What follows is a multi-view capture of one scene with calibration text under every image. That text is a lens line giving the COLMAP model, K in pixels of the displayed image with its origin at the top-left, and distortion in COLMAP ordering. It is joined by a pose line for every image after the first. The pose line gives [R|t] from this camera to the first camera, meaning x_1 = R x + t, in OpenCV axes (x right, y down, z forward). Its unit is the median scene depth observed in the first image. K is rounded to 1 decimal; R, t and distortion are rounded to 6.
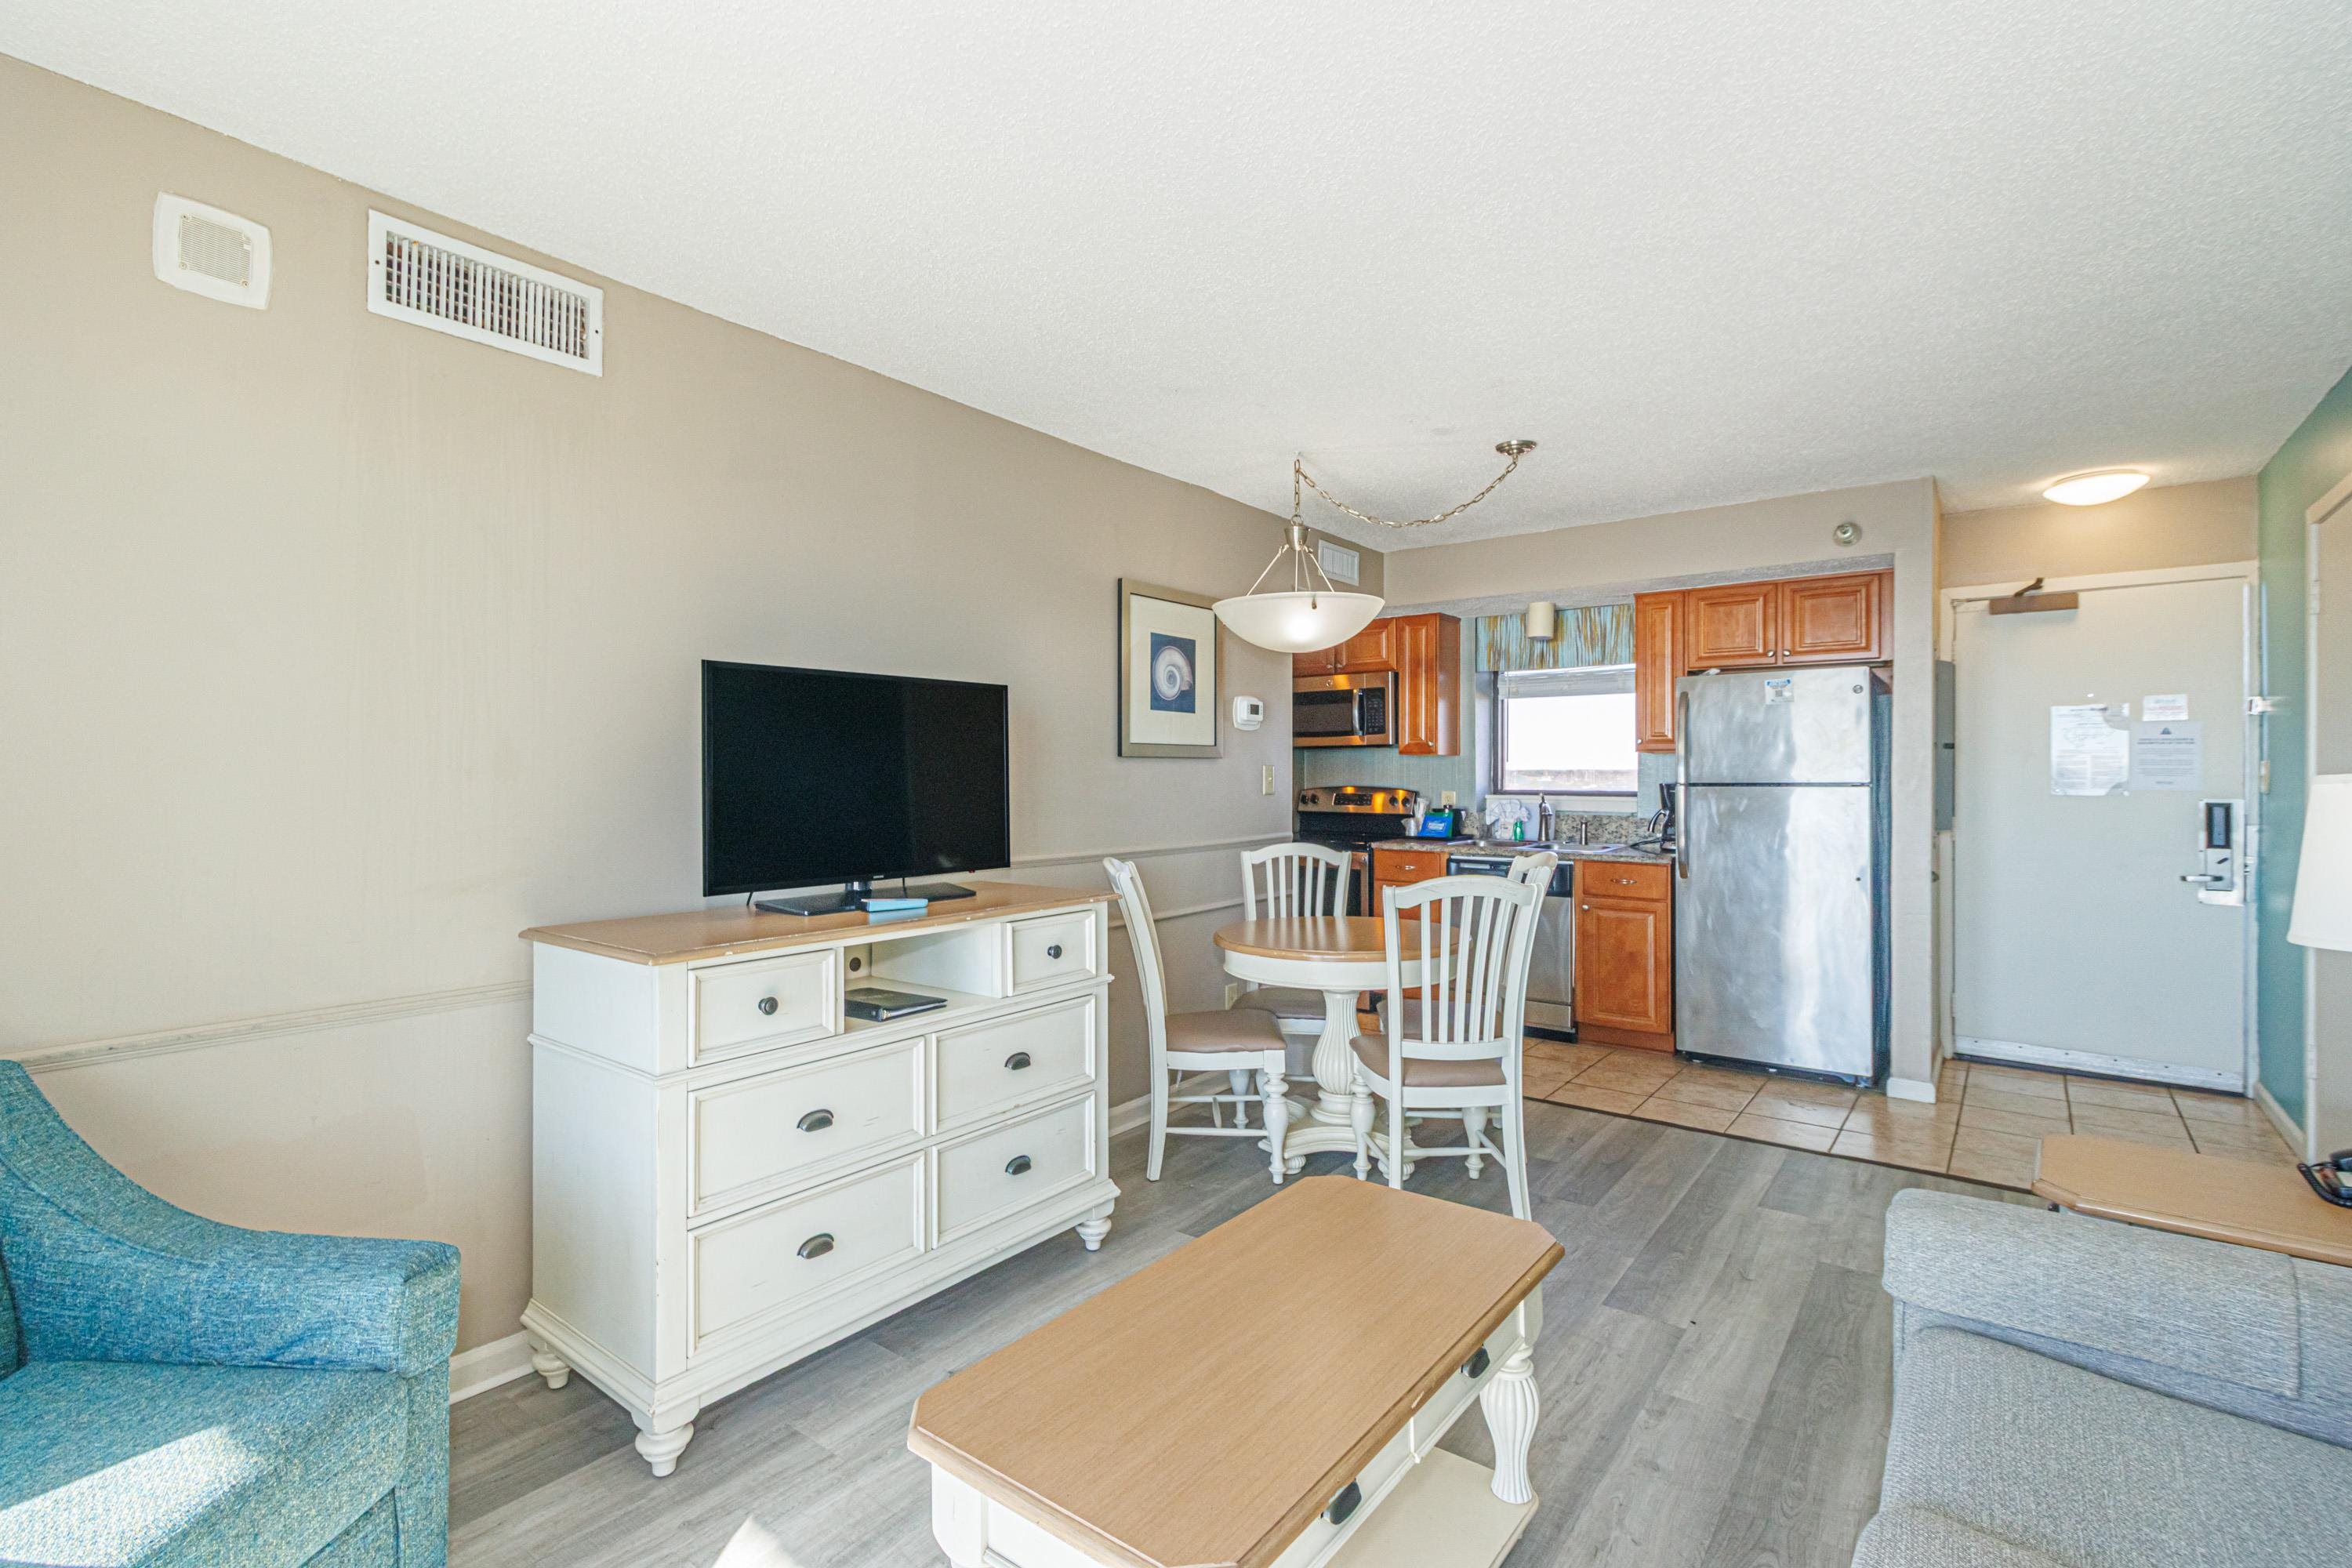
lens RADIAL K [[1083.6, 0, 1151.7], [0, 1083.6, 772.0], [0, 0, 1]] dist [0.007404, -0.000486]
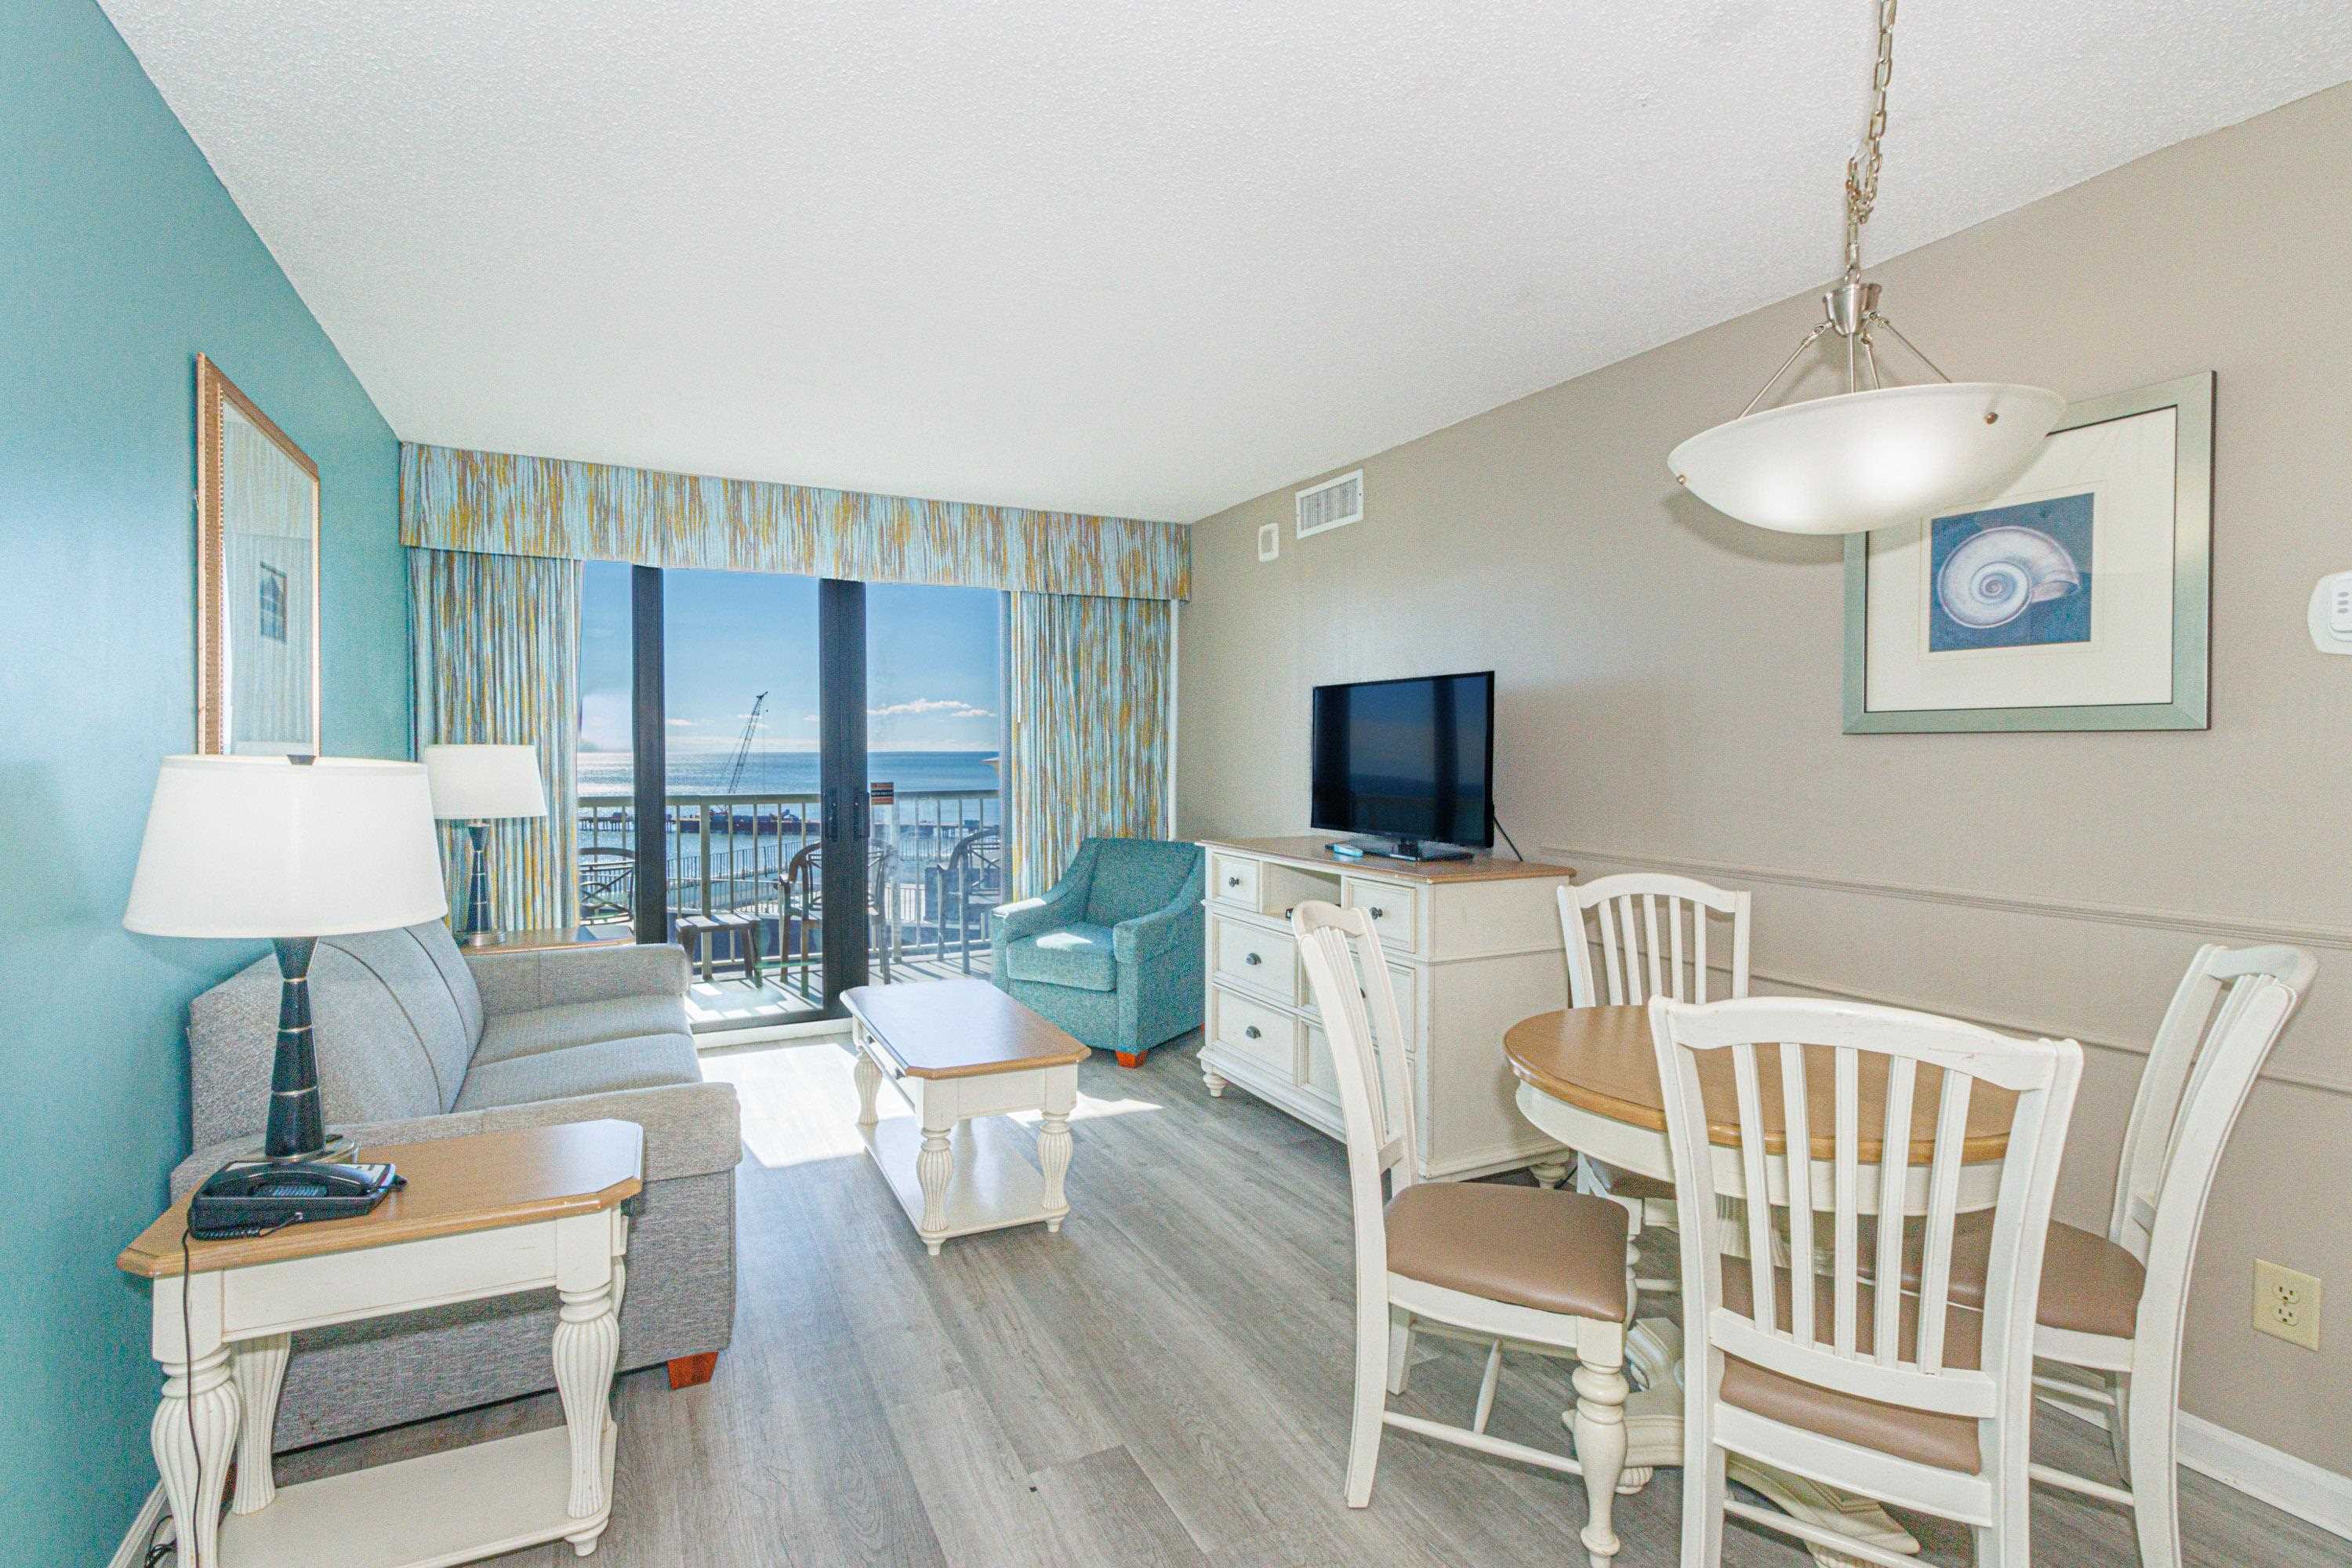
lens RADIAL K [[1083.6, 0, 1147.6], [0, 1083.6, 762.9], [0, 0, 1]] dist [0.007404, -0.000486]
pose [[-0.432701, 0.014541, -0.901420, 0.577311], [0.000402, 0.999873, 0.015936, -0.005656], [0.901537, 0.006533, -0.432652, 0.708333]]
